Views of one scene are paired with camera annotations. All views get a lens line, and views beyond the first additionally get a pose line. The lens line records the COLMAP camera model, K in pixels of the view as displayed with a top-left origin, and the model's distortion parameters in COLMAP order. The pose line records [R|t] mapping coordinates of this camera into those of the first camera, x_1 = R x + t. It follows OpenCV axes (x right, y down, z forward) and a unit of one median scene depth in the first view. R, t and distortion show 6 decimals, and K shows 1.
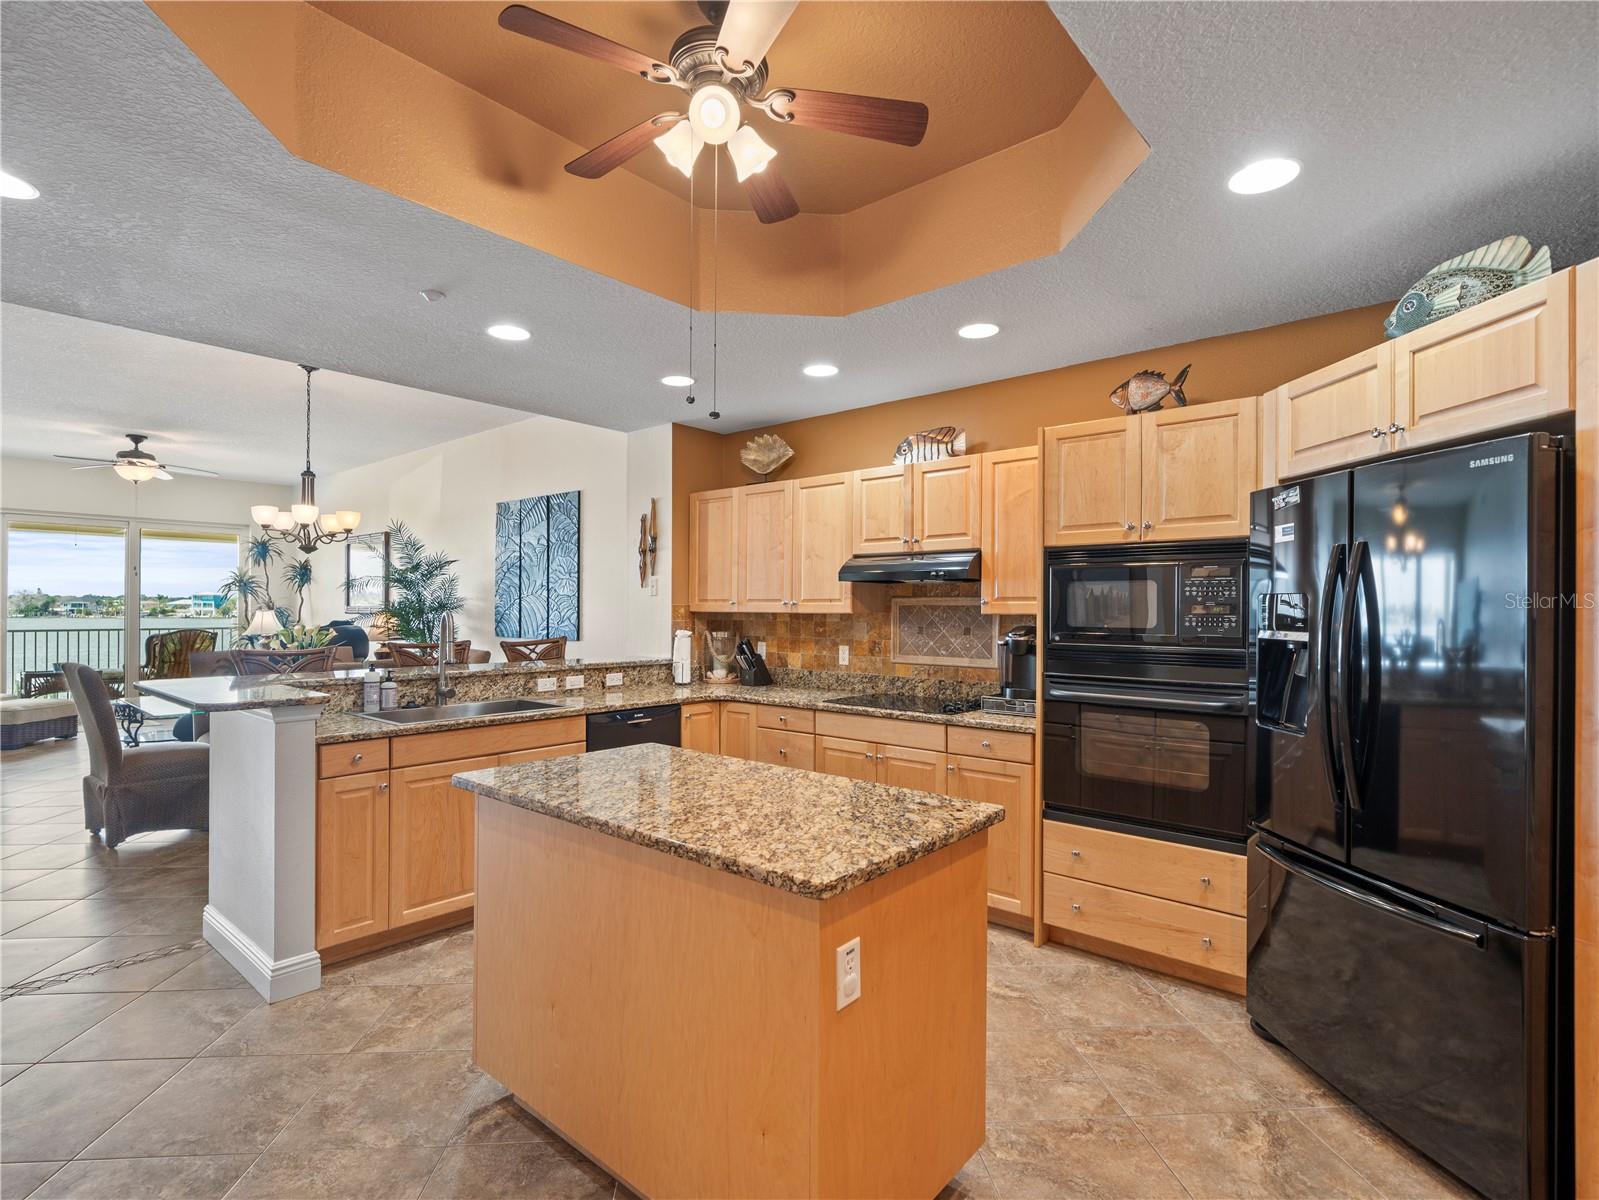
lens RADIAL K [[790.4, 0, 792.3], [0, 790.4, 606.7], [0, 0, 1]] dist [-0.002088, 0.000084]
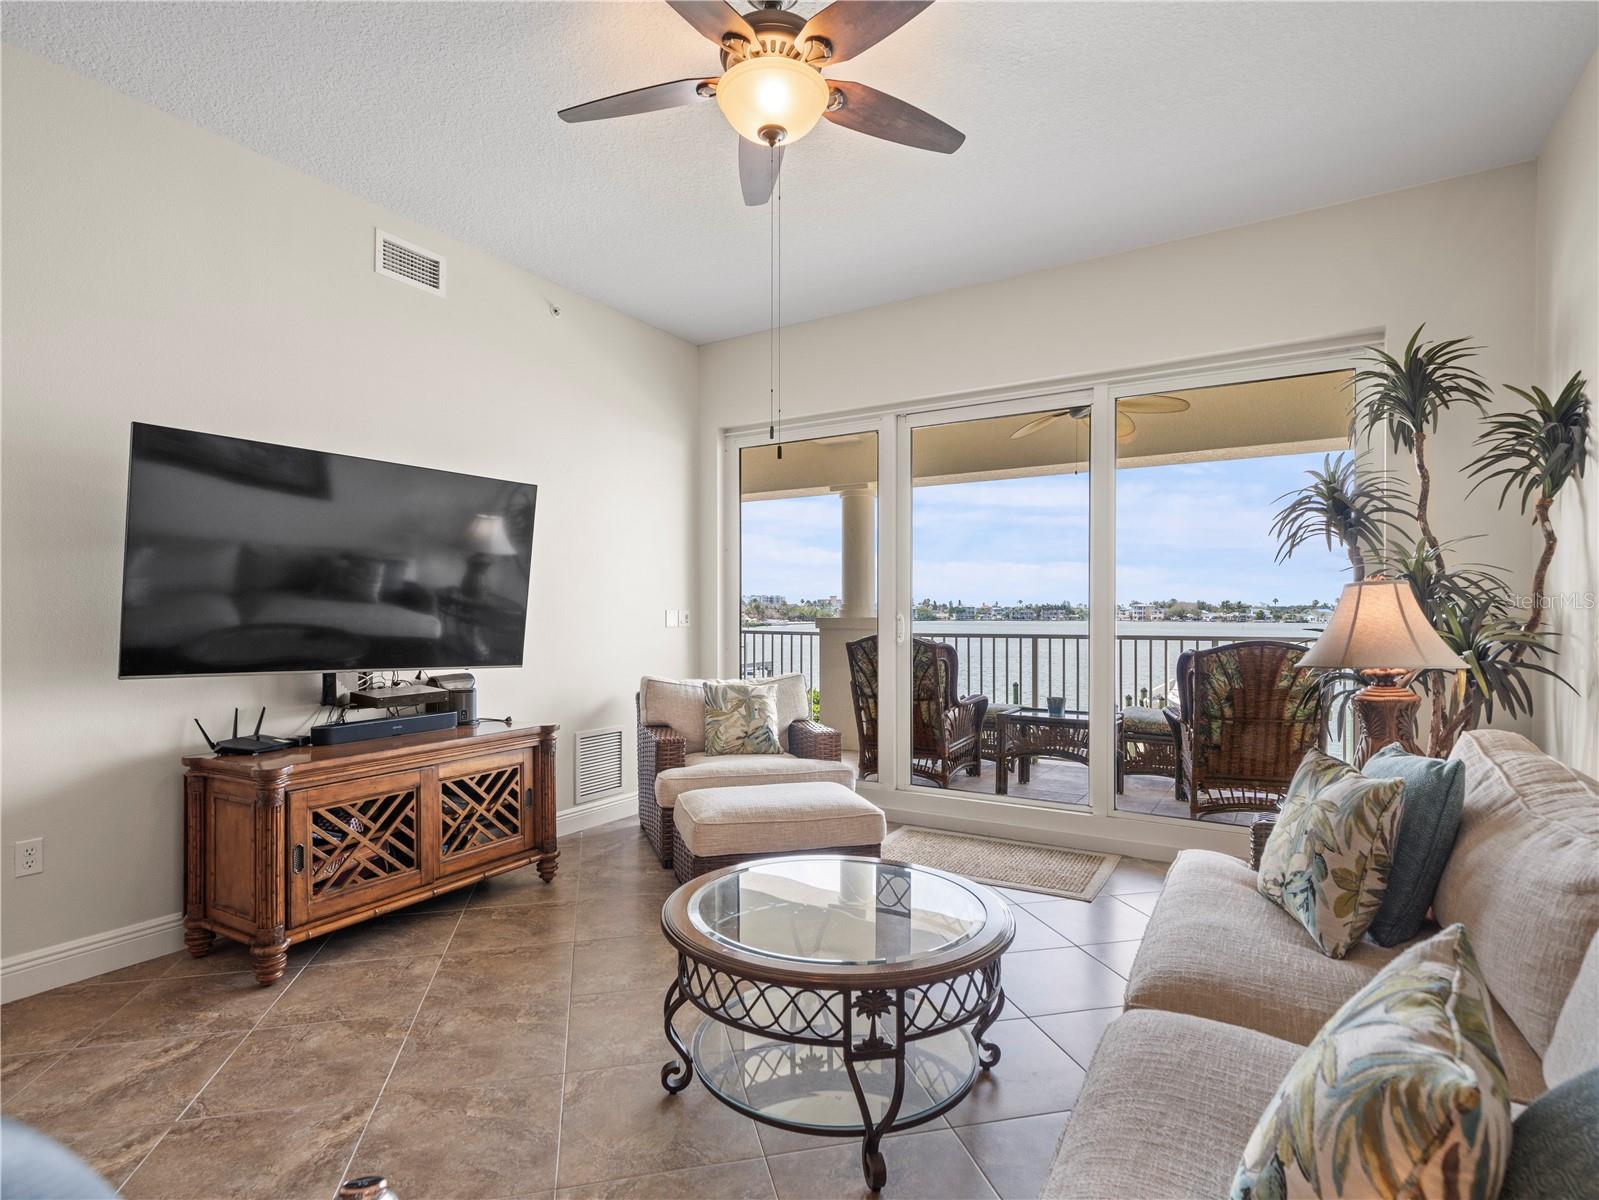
lens RADIAL K [[820.5, 0, 796.3], [0, 820.5, 620.9], [0, 0, 1]] dist [-0.002649, -0.000353]
pose [[0.151537, 0.002844, -0.988448, -1.085503], [0.005611, 0.999977, 0.003737, 0.042112], [0.988436, -0.006113, 0.151517, 1.976170]]
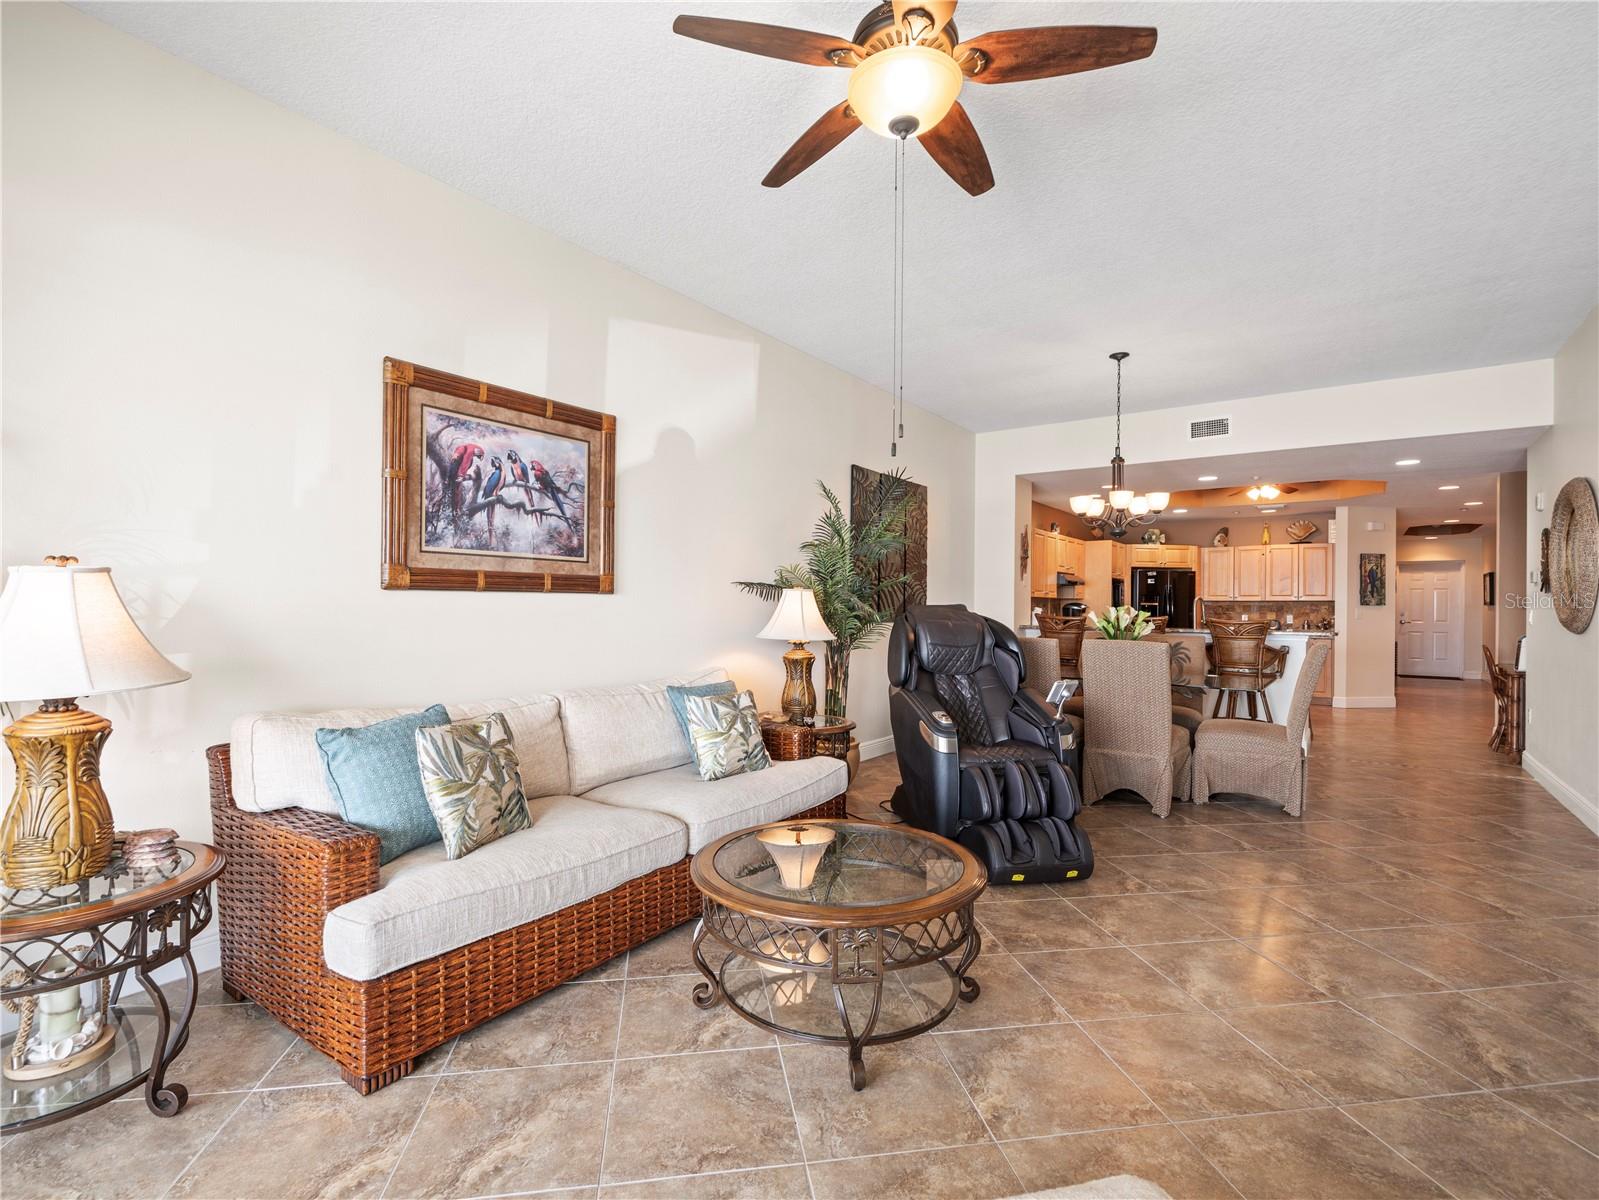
lens RADIAL K [[770.6, 0, 785.3], [0, 770.6, 608.9], [0, 0, 1]] dist [-0.000675, 0.000164]
pose [[-0.081183, -0.011374, 0.996634, -2.280781], [-0.012400, 0.999869, 0.010401, 0.028725], [-0.996622, -0.011514, -0.081313, 2.184456]]
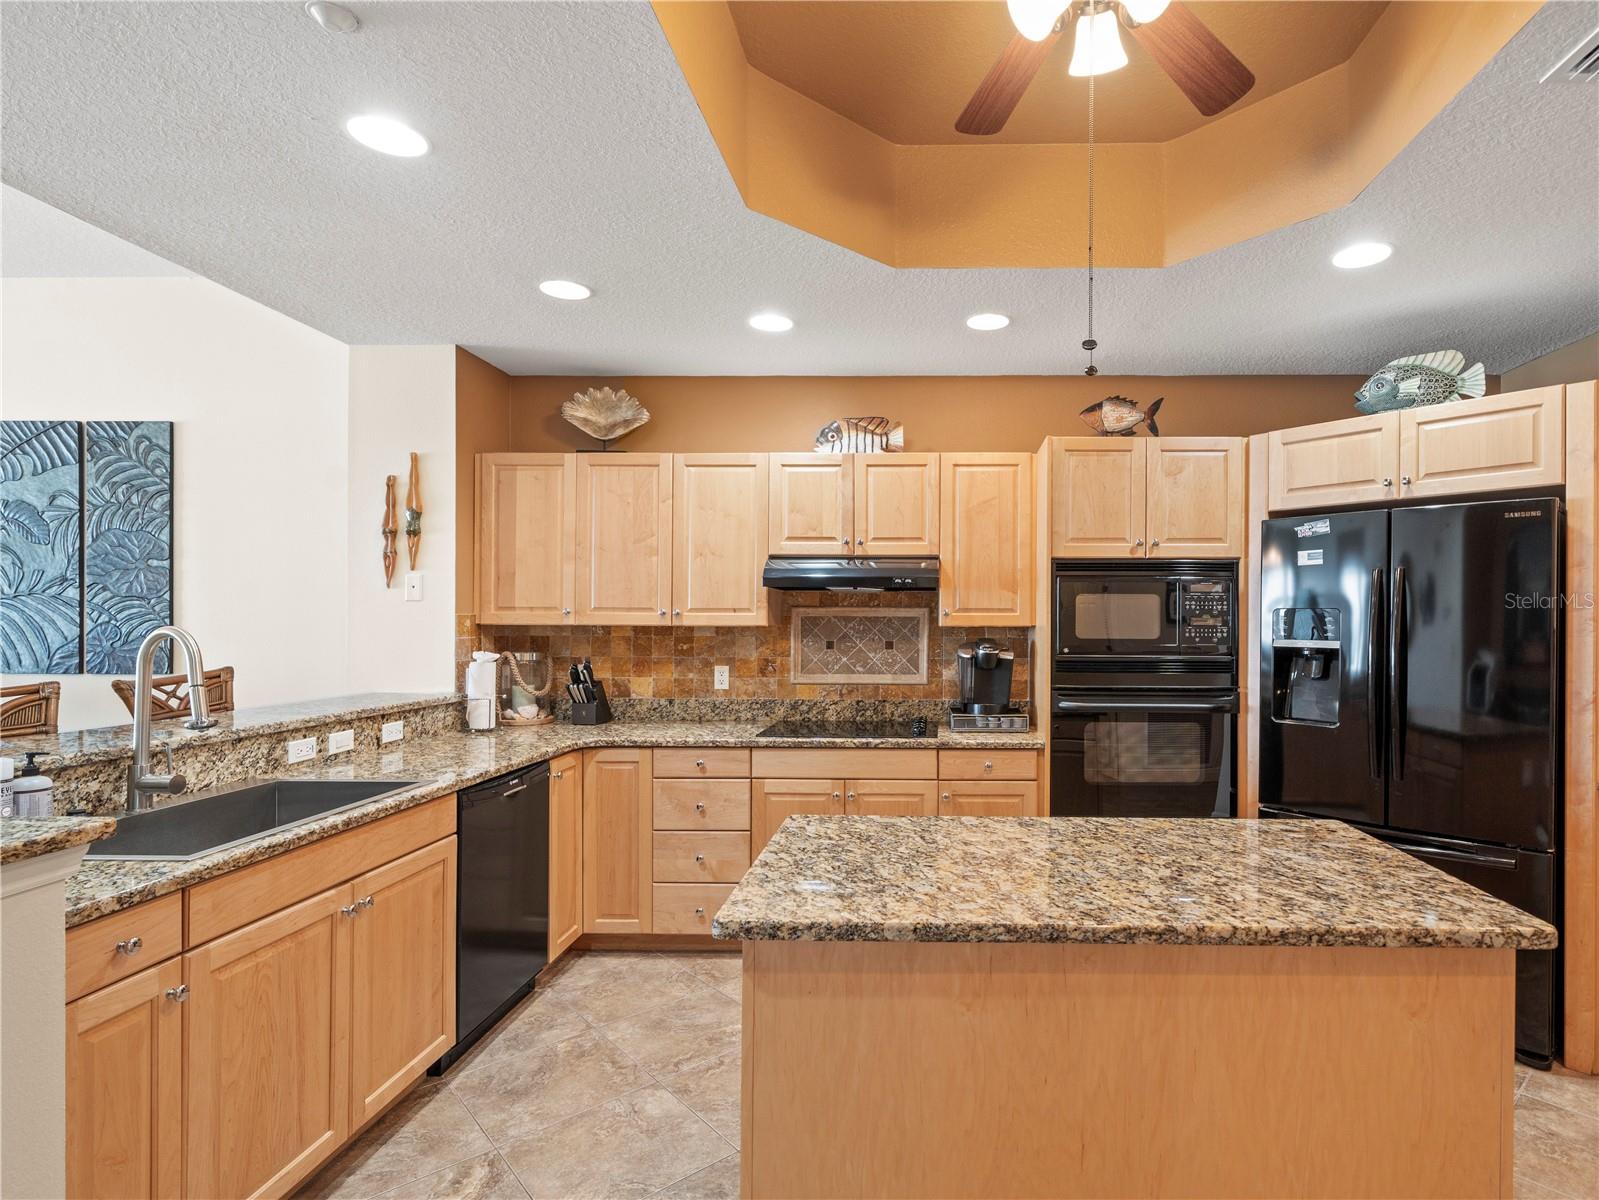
lens RADIAL K [[833.0, 0, 924.2], [0, 833.0, 622.4], [0, 0, 1]] dist [-0.002542, -0.000524]
pose [[0.768410, -0.002895, 0.639951, -0.398517], [-0.001936, 0.999975, 0.006848, -0.001892], [-0.639955, -0.006502, 0.768385, 0.259934]]
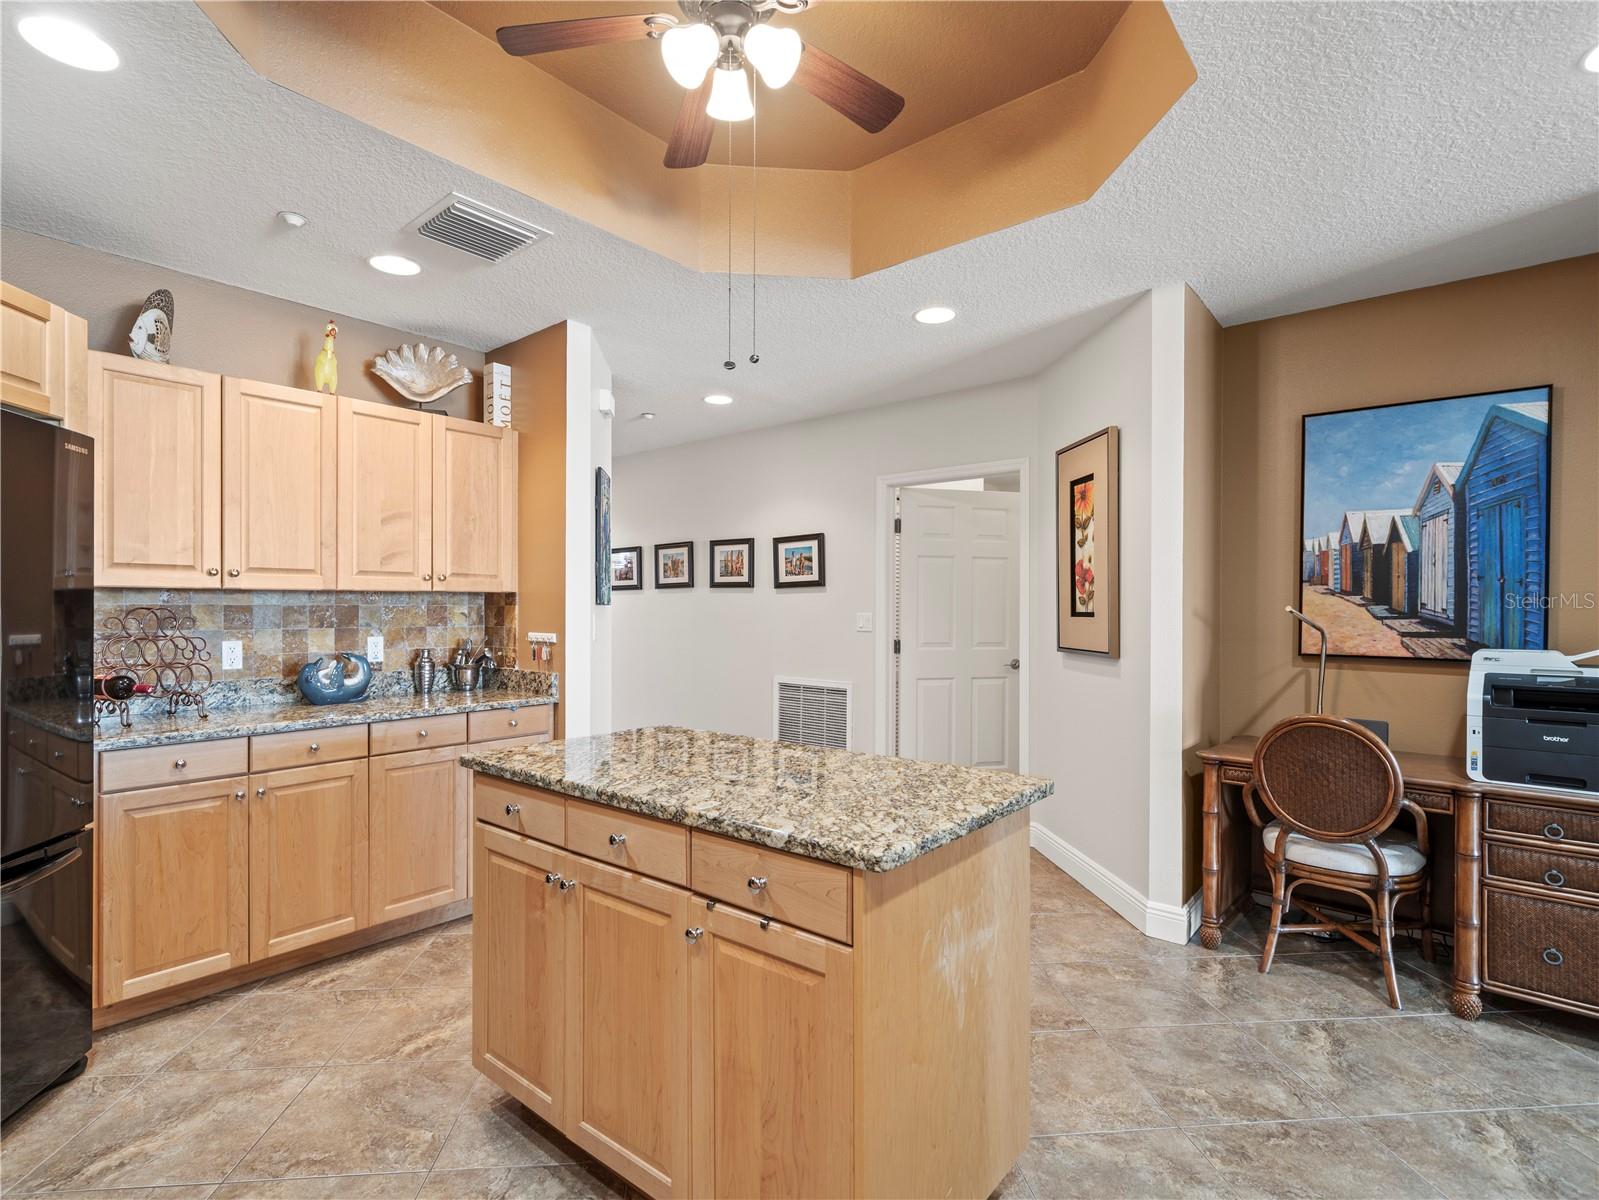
lens RADIAL K [[790.4, 0, 792.3], [0, 790.4, 606.7], [0, 0, 1]] dist [-0.002088, 0.000084]
pose [[-0.999835, -0.009042, -0.015744, -0.086482], [-0.008968, 0.999949, -0.004740, 0.024103], [0.015786, -0.004598, -0.999865, 1.042808]]
